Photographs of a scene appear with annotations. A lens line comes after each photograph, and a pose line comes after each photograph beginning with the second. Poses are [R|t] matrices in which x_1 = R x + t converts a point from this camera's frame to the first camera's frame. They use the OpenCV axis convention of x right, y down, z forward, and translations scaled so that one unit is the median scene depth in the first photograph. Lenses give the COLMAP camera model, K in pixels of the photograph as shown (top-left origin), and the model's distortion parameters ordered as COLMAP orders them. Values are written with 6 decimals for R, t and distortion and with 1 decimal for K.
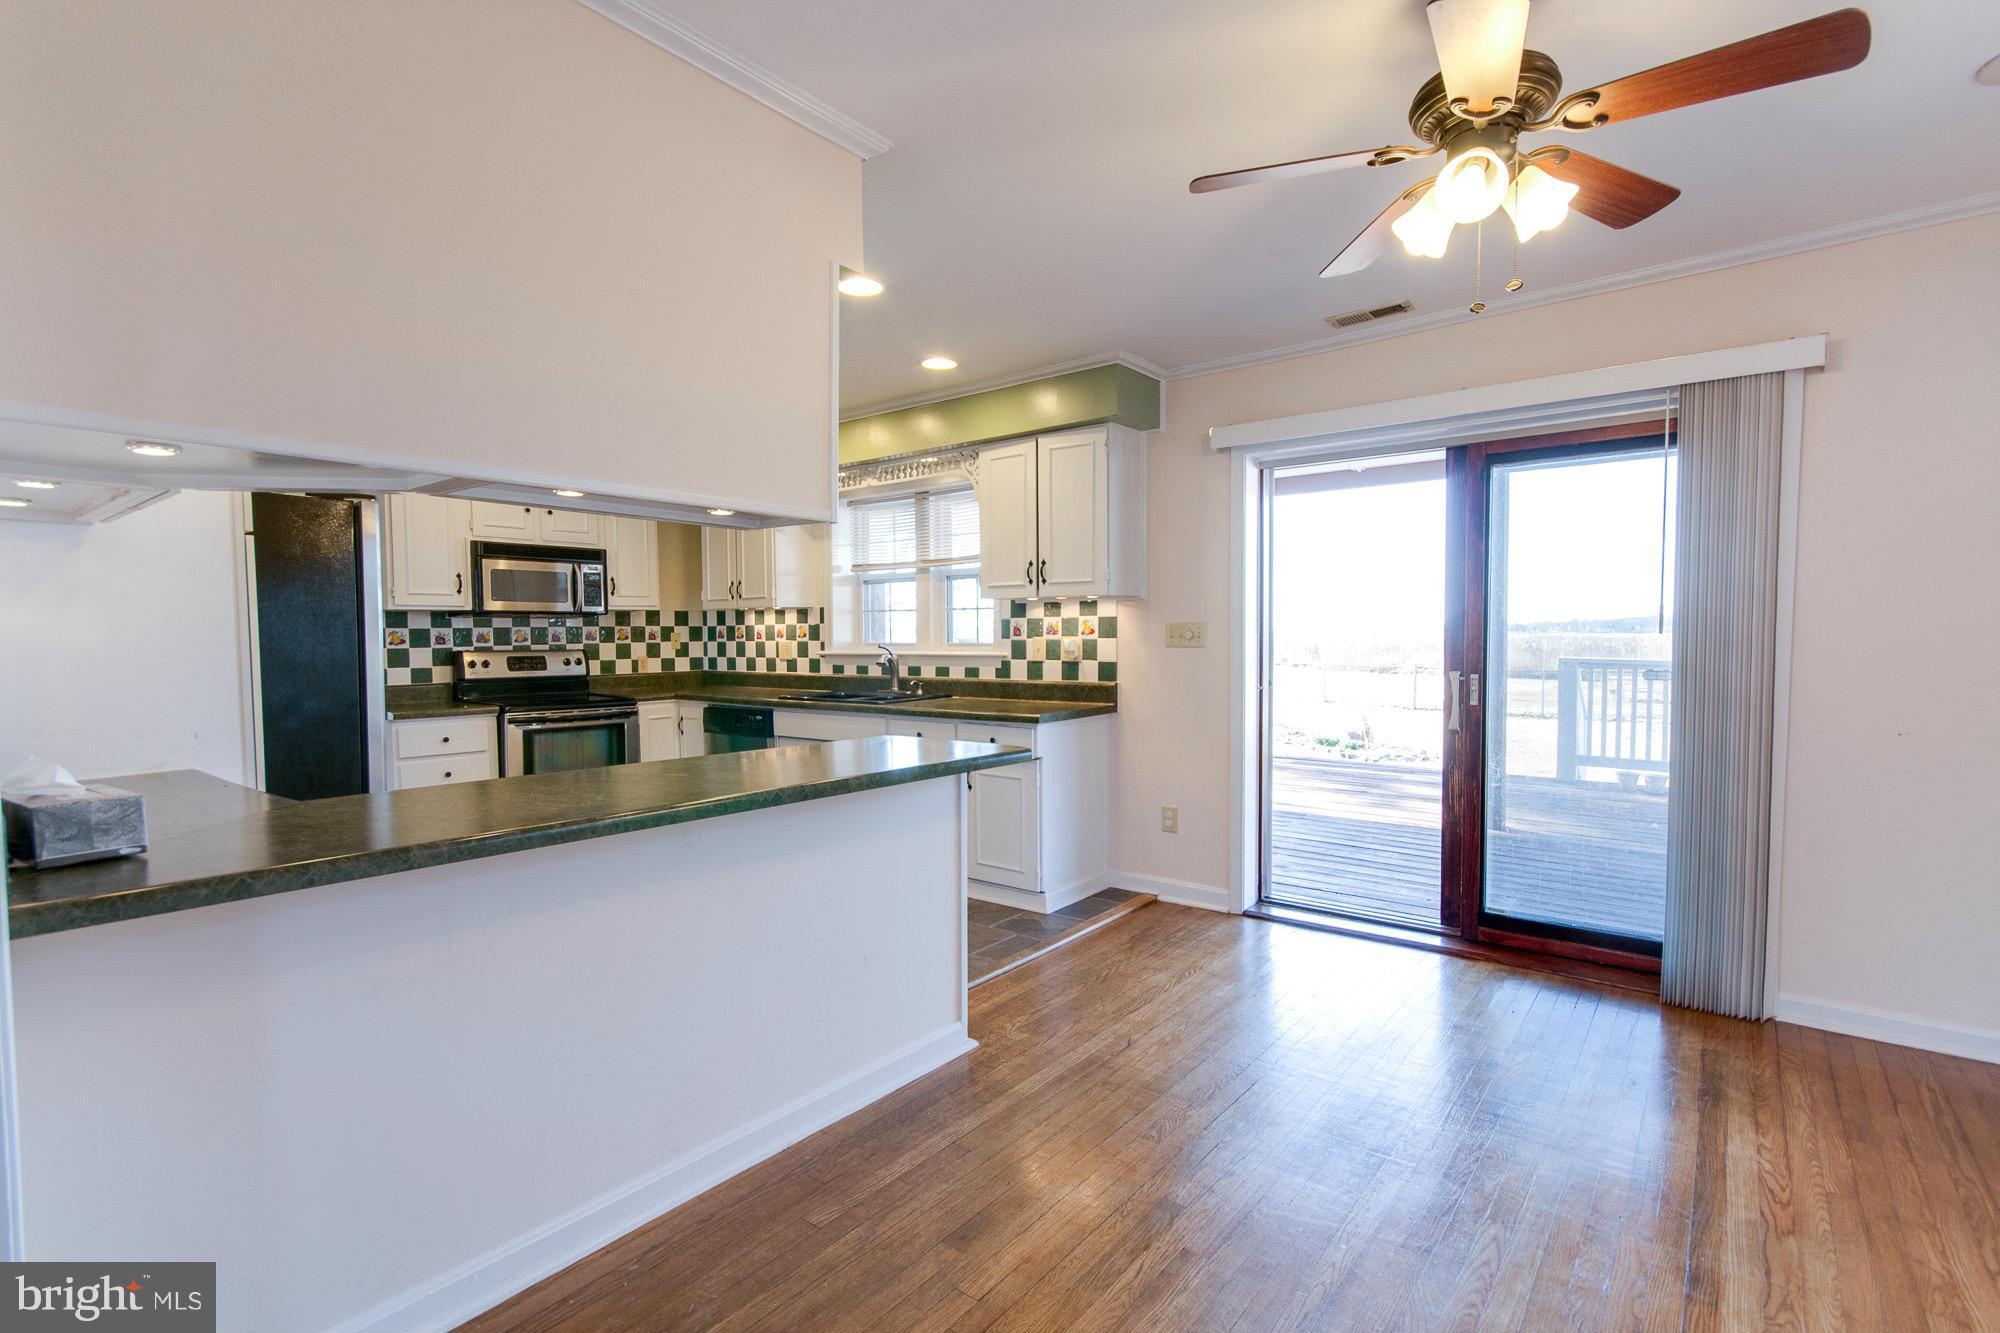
lens RADIAL K [[927.0, 0, 1008.4], [0, 927.0, 675.1], [0, 0, 1]] dist [0.000803, 0.000459]
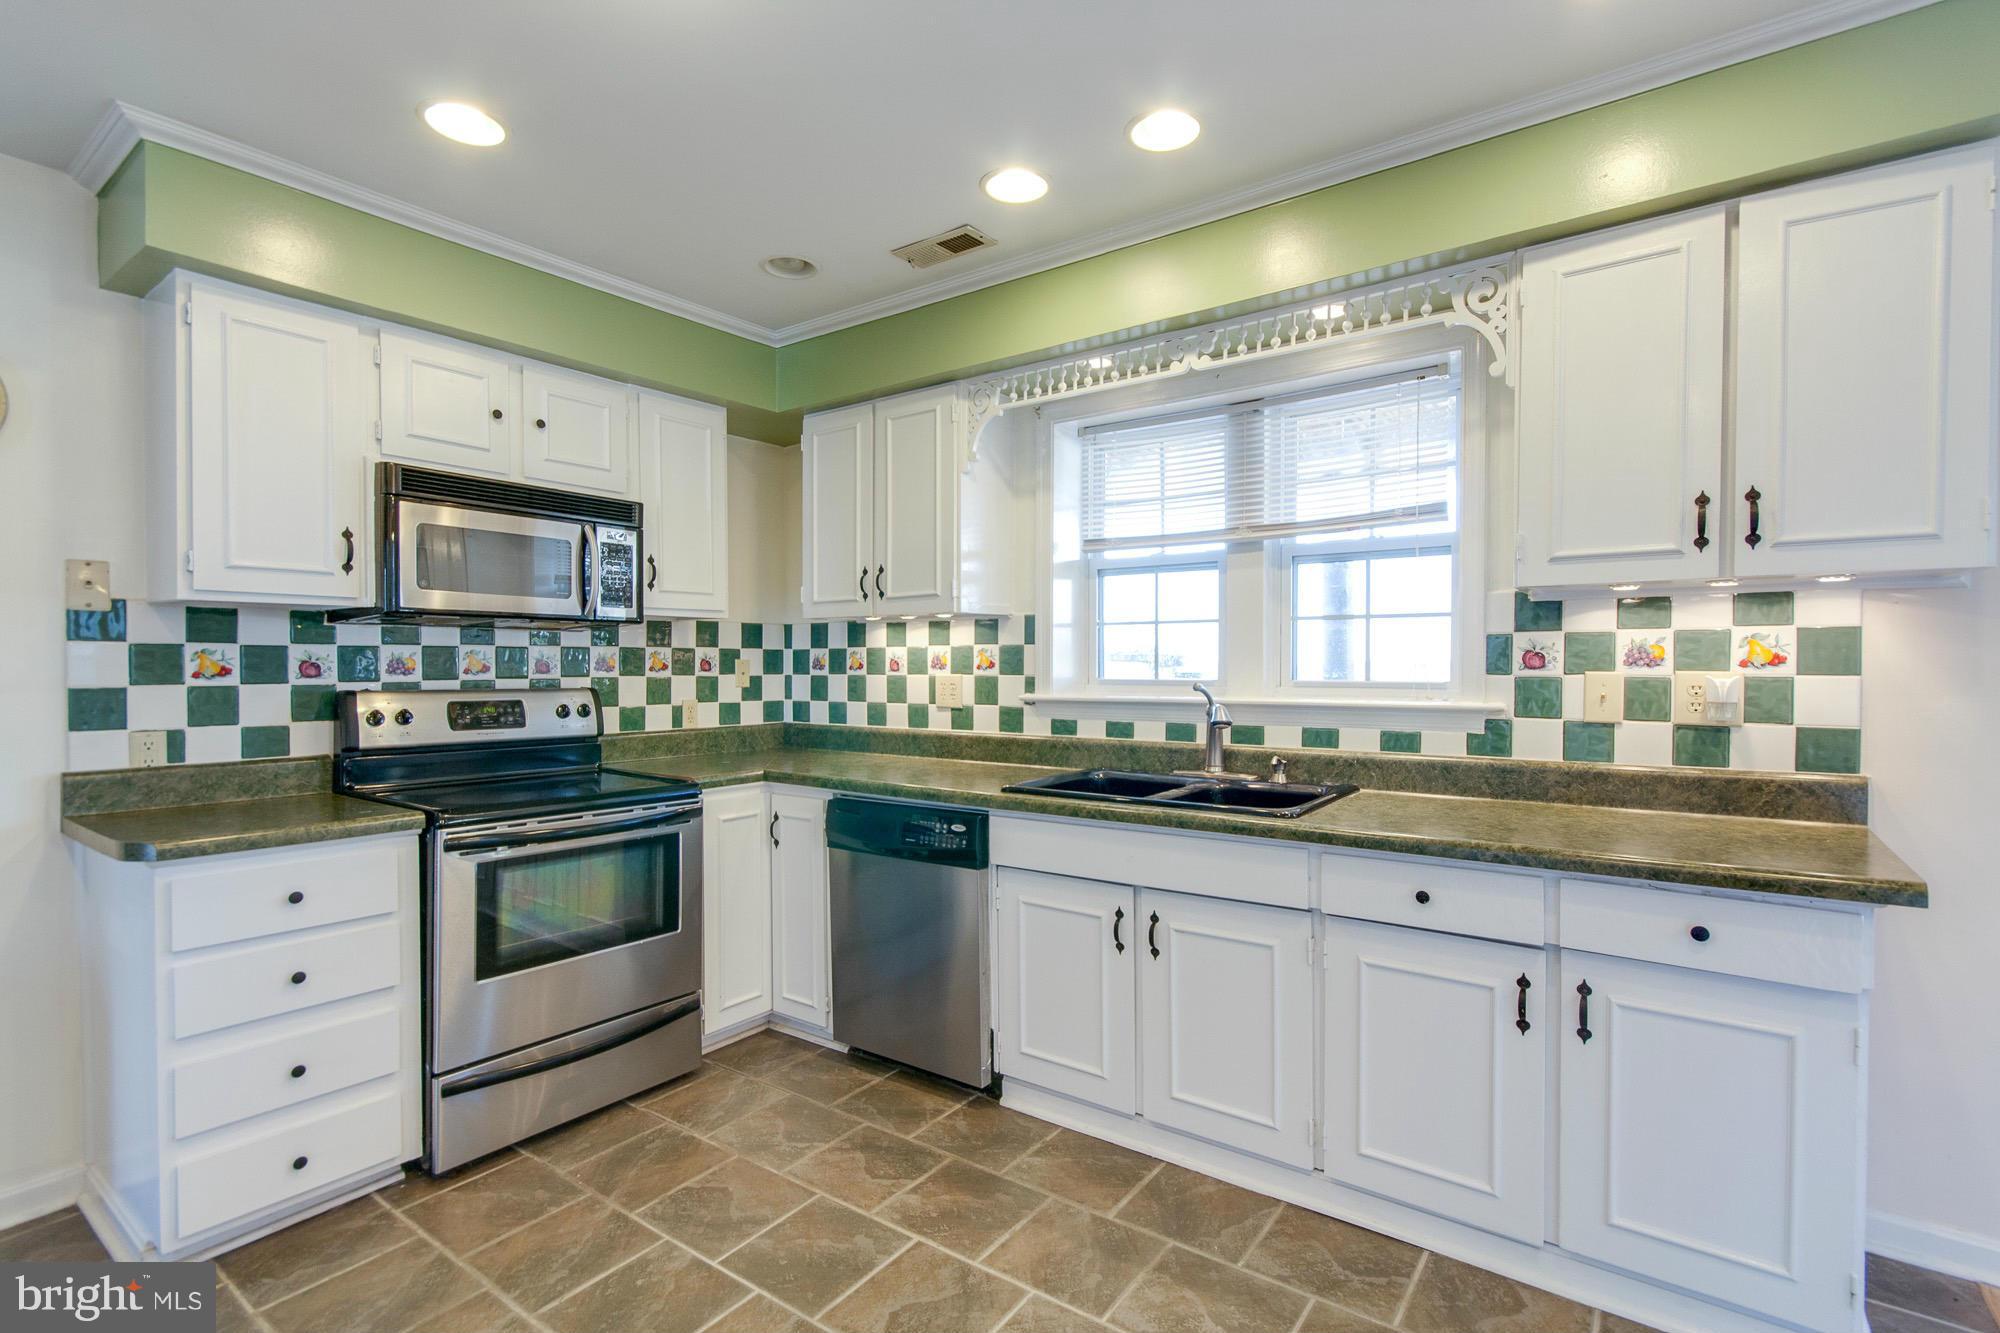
lens RADIAL K [[927.0, 0, 1008.4], [0, 927.0, 675.1], [0, 0, 1]] dist [0.000803, 0.000459]
pose [[0.999148, 0.007044, 0.040654, -0.246683], [-0.005557, 0.999316, -0.036571, -0.017414], [-0.040883, 0.036314, 0.998504, 0.464778]]
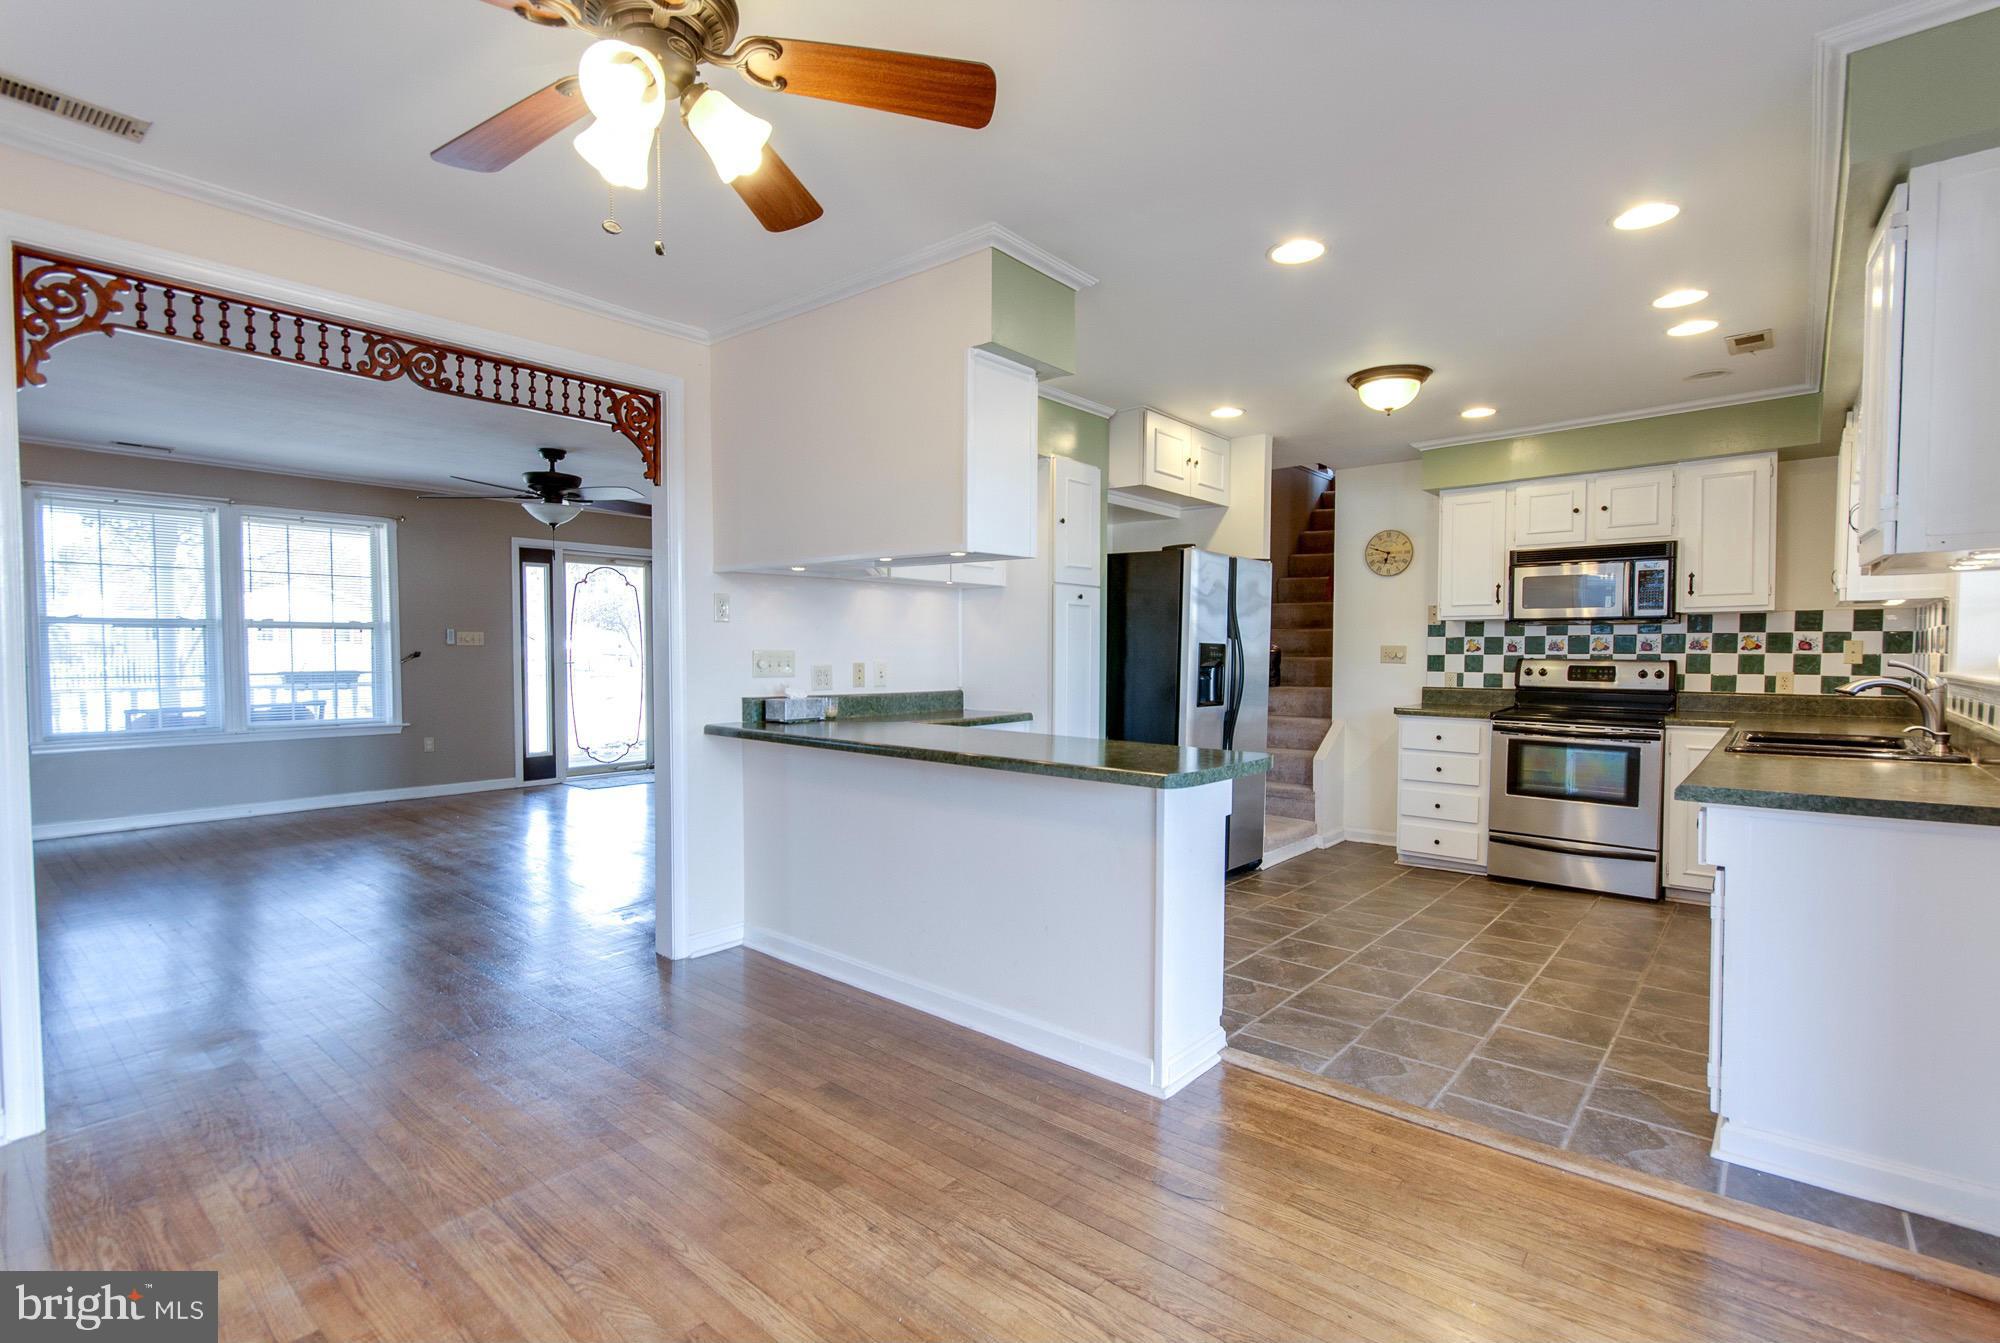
lens RADIAL K [[934.7, 0, 1006.5], [0, 934.7, 680.7], [0, 0, 1]] dist [0.021020, -0.010868]
pose [[-0.032716, 0.041158, -0.998617, 0.441015], [-0.046921, 0.997987, 0.042670, -0.018044], [0.998363, 0.048252, -0.030719, 0.439257]]
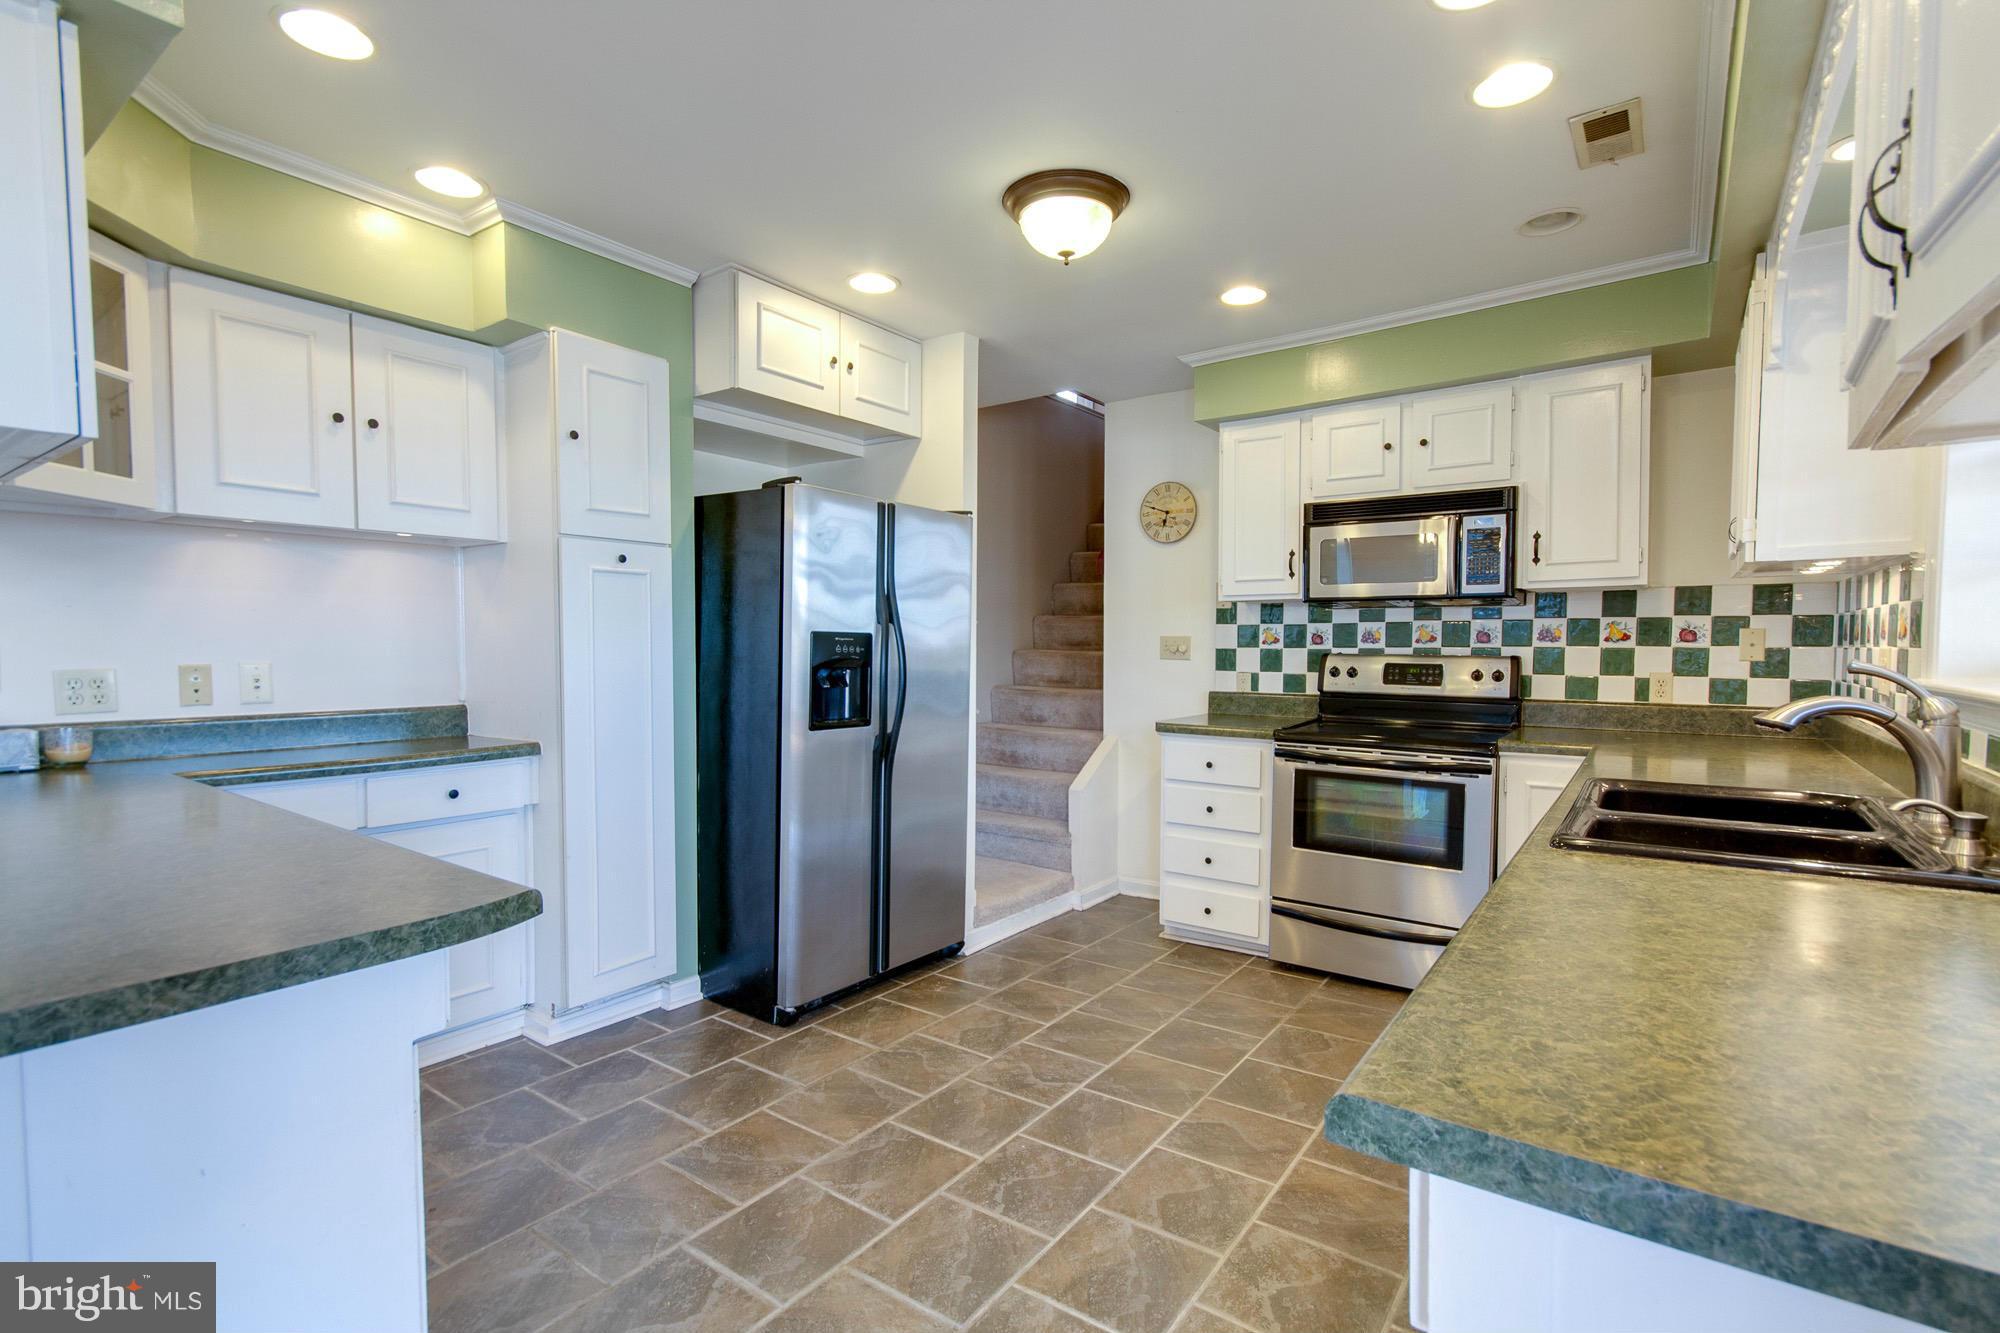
lens RADIAL K [[927.0, 0, 1008.4], [0, 927.0, 675.1], [0, 0, 1]] dist [0.000803, 0.000459]
pose [[0.044660, 0.044659, -0.998004, 0.141187], [-0.046271, 0.998021, 0.042589, -0.027050], [0.997930, 0.044277, 0.046638, 0.669494]]
